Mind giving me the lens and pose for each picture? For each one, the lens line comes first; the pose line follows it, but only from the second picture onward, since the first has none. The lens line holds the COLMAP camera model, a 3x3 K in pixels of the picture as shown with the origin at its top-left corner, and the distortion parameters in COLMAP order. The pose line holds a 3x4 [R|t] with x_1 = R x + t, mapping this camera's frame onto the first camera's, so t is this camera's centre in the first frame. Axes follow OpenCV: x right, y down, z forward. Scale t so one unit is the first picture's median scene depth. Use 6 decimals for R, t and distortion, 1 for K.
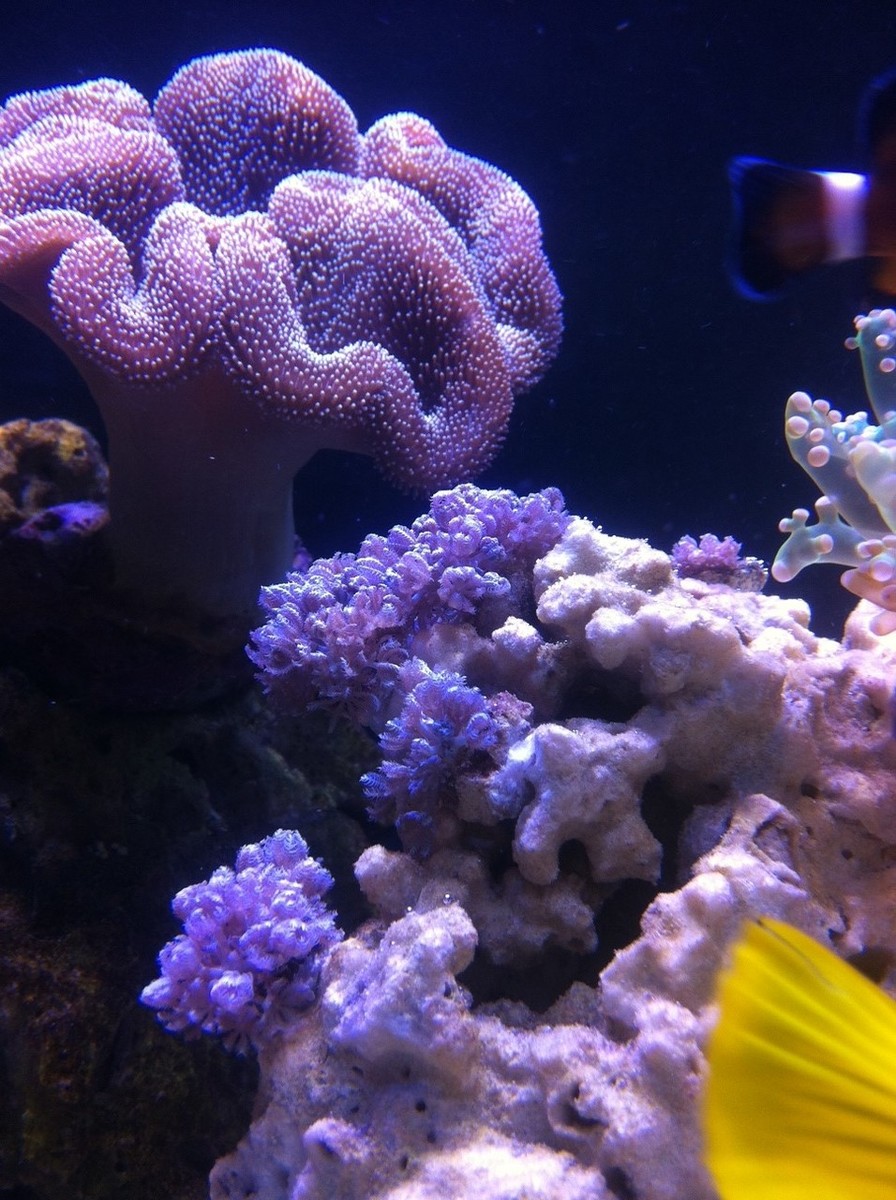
lens RADIAL K [[1214.4, 0, 432.5], [0, 1214.4, 623.6], [0, 0, 1]] dist [0.244112, 0.000000]
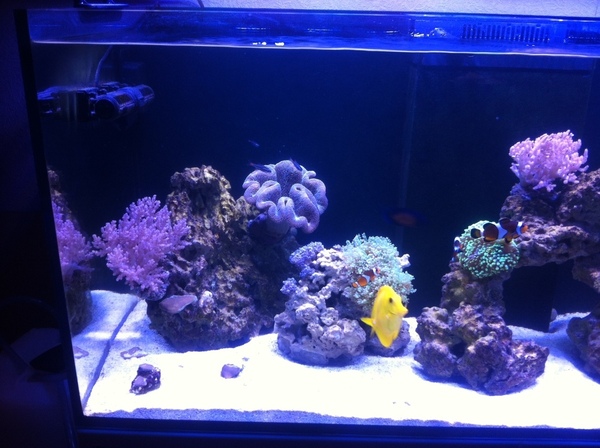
lens RADIAL K [[572.3, 0, 310.2], [0, 572.3, 230.2], [0, 0, 1]] dist [0.057259, 0.000000]
pose [[0.996618, 0.077931, 0.026063, -0.085907], [-0.082112, 0.932187, 0.352542, -1.387832], [0.003178, -0.353490, 0.935433, -2.487586]]
